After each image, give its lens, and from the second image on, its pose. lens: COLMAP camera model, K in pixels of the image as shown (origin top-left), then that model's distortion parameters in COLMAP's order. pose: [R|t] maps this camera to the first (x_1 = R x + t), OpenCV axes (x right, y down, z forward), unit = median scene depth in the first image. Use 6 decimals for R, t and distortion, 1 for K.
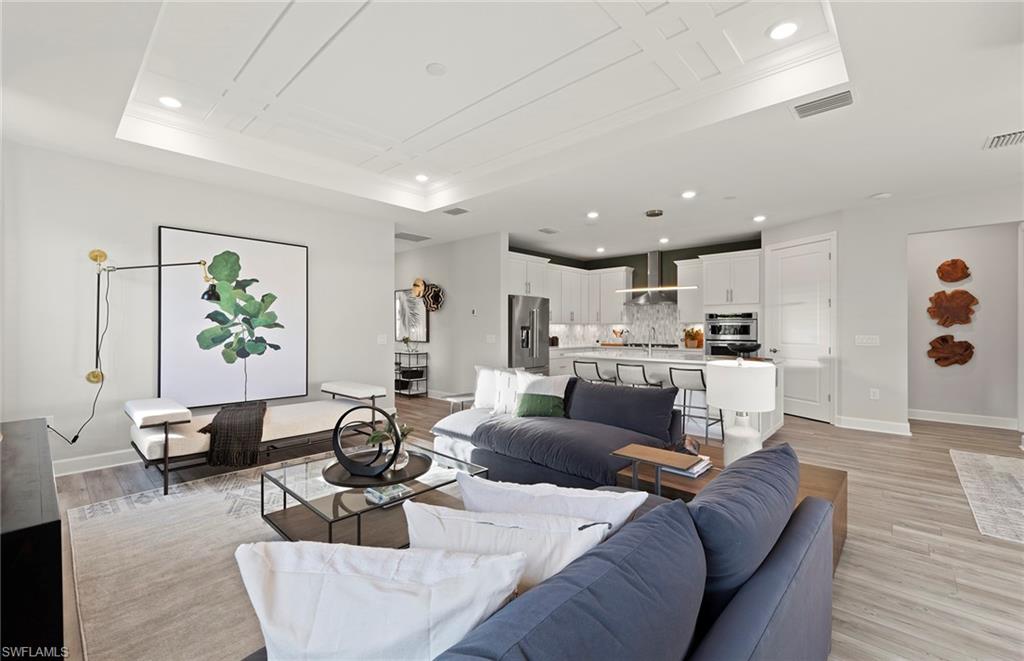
lens RADIAL K [[429.1, 0, 505.4], [0, 429.1, 325.7], [0, 0, 1]] dist [0.006130, -0.000032]
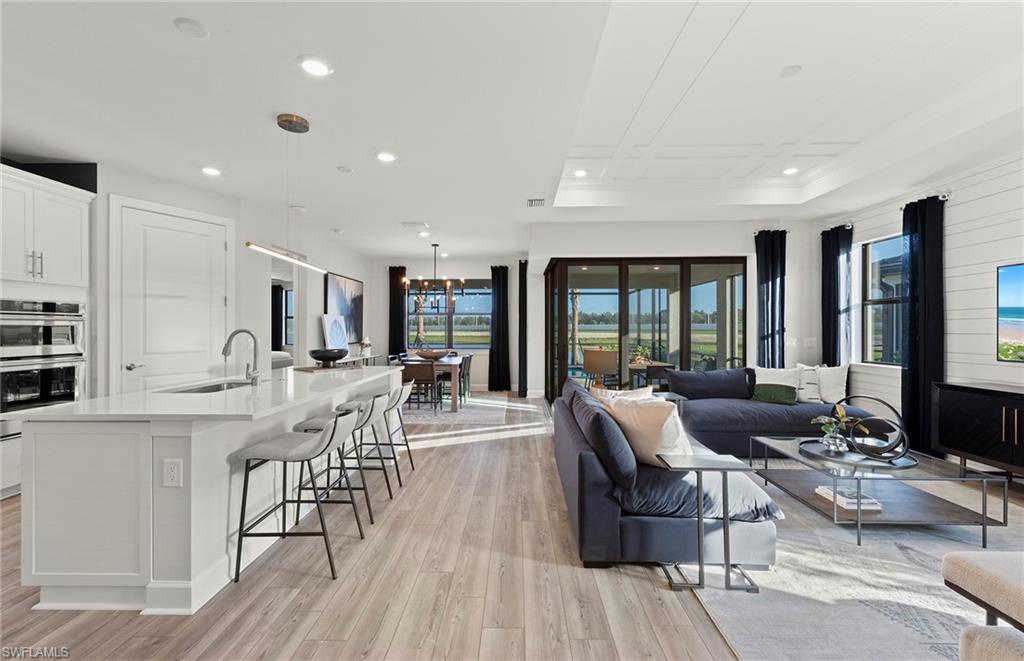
lens RADIAL K [[429.1, 0, 511.3], [0, 429.1, 327.2], [0, 0, 1]] dist [0.006130, -0.000032]
pose [[-0.674856, 0.002634, 0.737944, -0.185808], [-0.003554, 0.999970, -0.006820, 0.001896], [-0.737941, -0.007226, -0.674827, 0.873353]]
